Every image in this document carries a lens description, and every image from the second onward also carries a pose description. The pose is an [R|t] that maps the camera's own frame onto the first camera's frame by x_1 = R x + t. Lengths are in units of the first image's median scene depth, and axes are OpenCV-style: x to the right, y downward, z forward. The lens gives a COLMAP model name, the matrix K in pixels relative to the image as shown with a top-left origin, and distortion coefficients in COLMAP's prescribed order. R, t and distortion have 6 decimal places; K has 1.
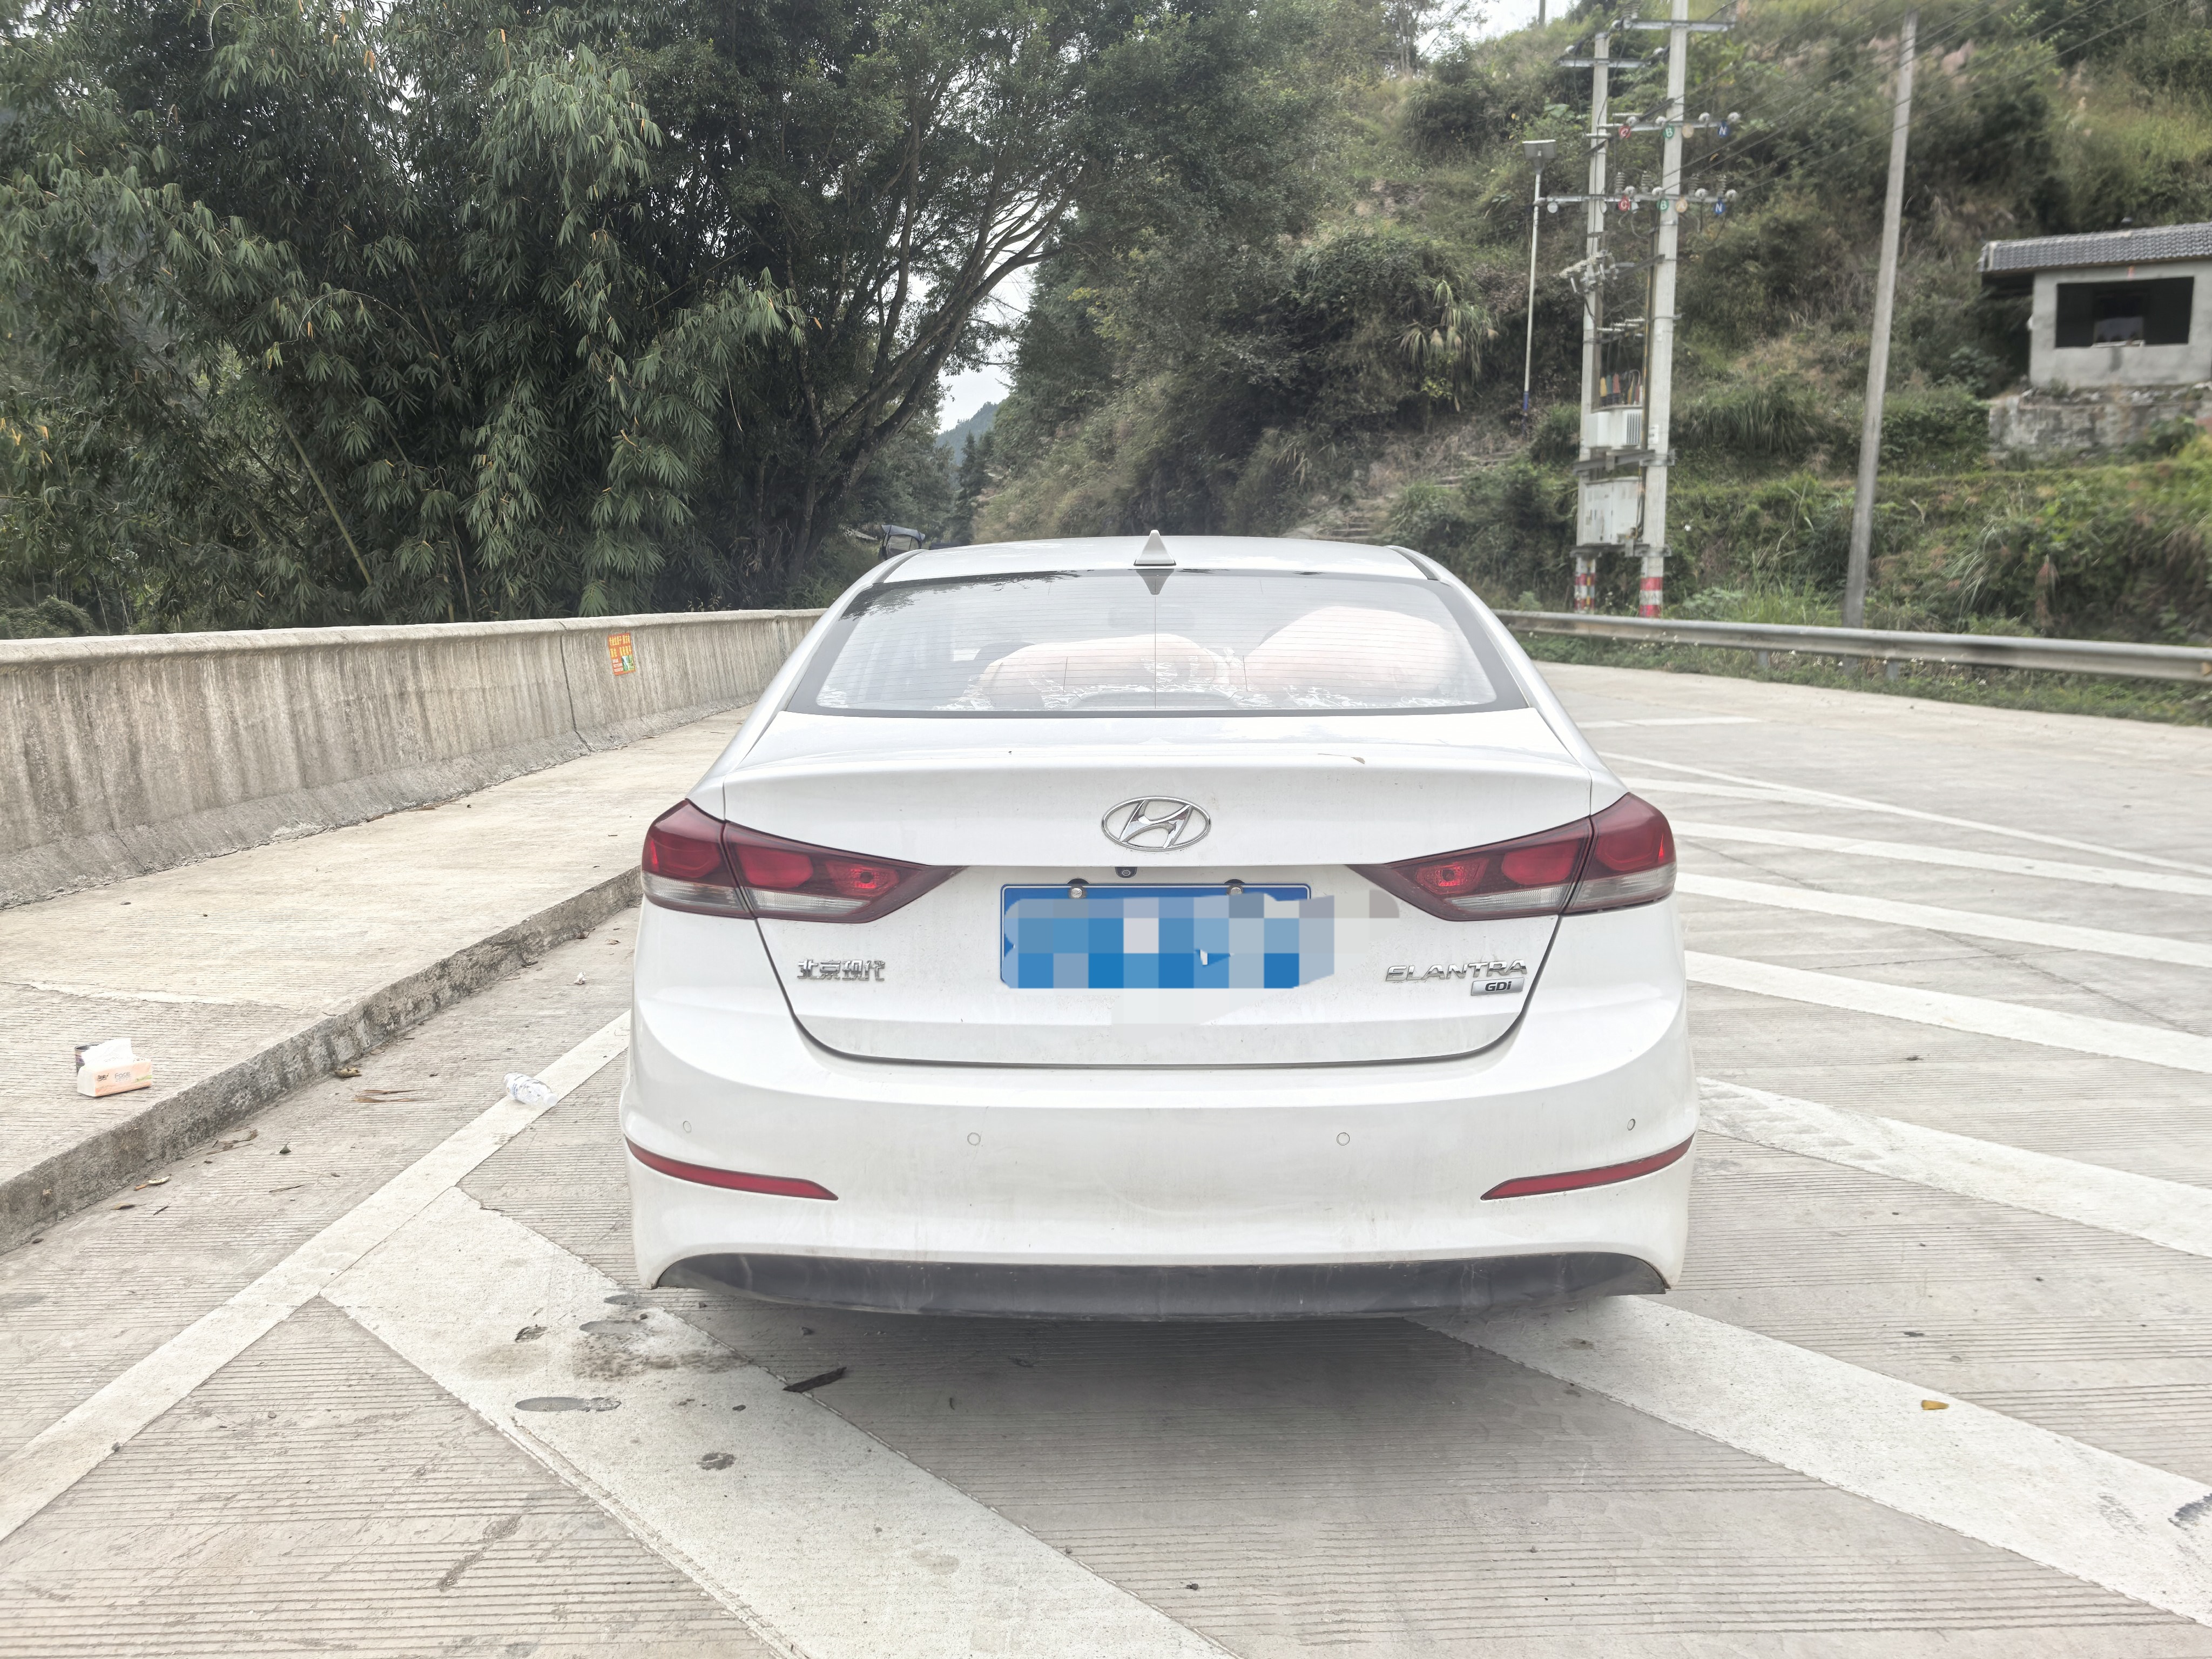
lens RADIAL K [[1719.2, 0, 1114.4], [0, 1719.2, 841.4], [0, 0, 1]] dist [0.036624, -0.046504]
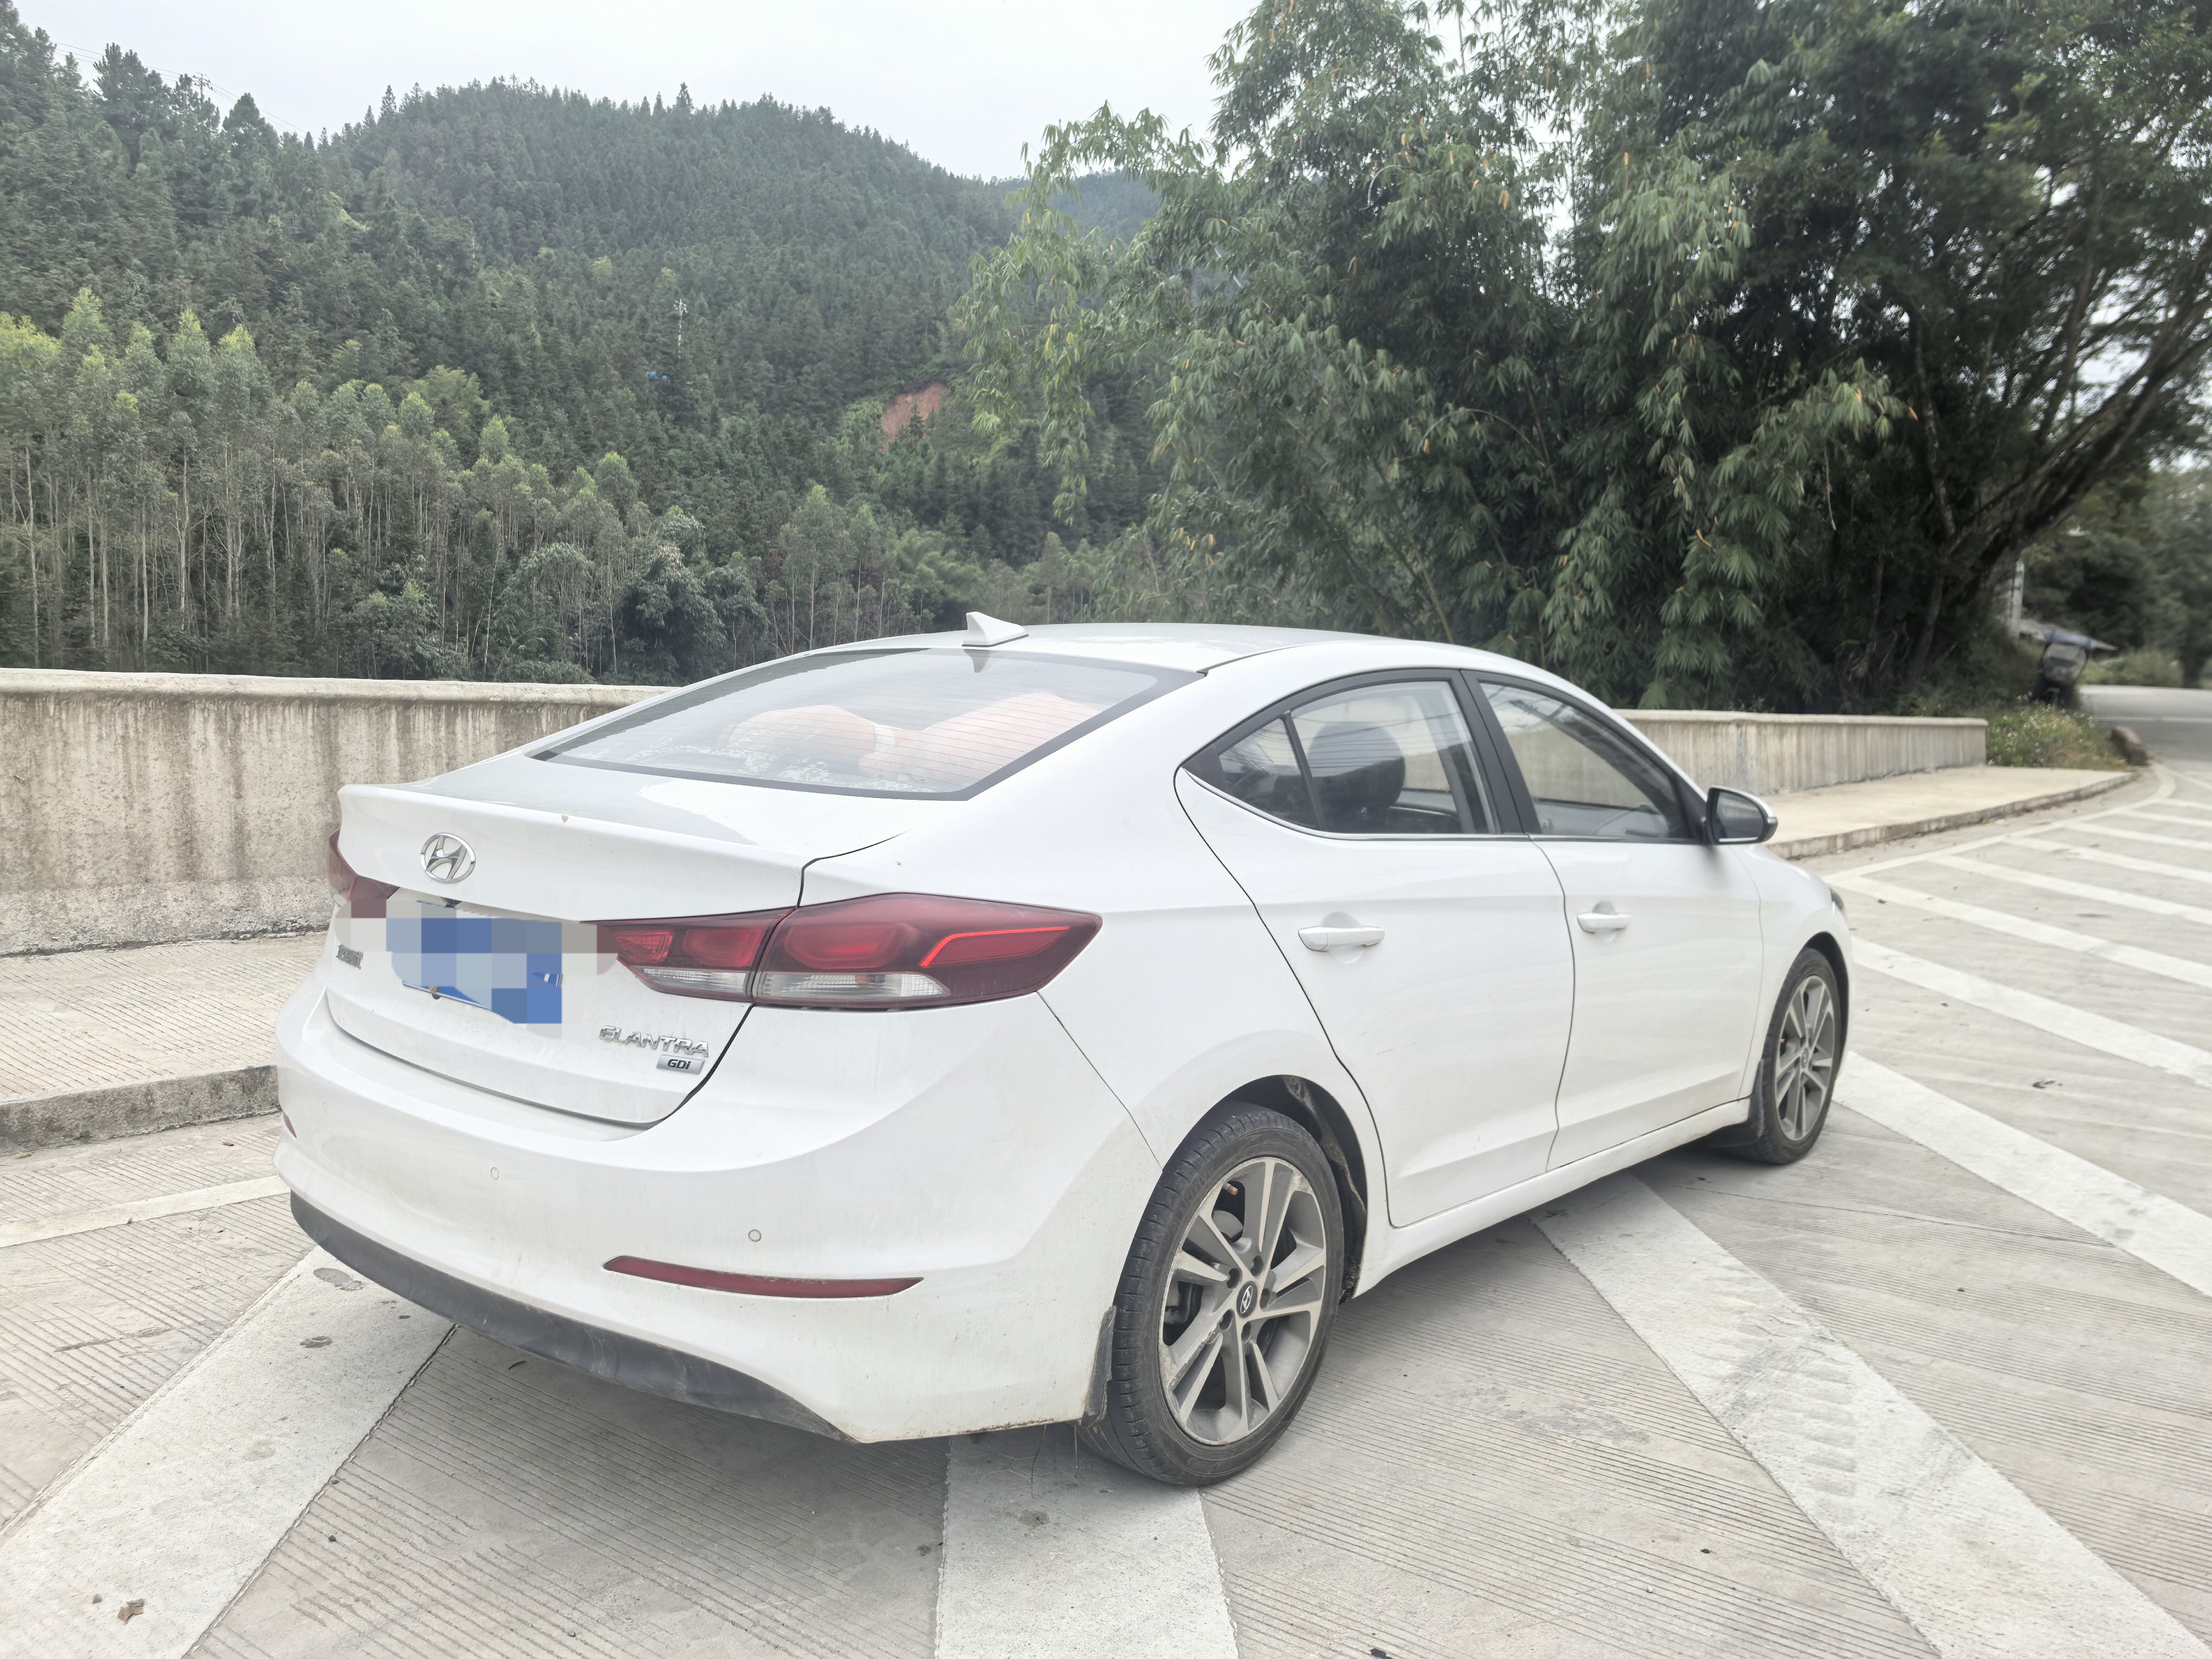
lens RADIAL K [[1719.2, 0, 1158.4], [0, 1719.2, 851.2], [0, 0, 1]] dist [0.036624, -0.046504]
pose [[0.787730, 0.102860, -0.607372, 0.098204], [-0.134059, 0.990955, -0.006047, -0.006418], [0.601256, 0.086187, 0.794395, 0.035464]]
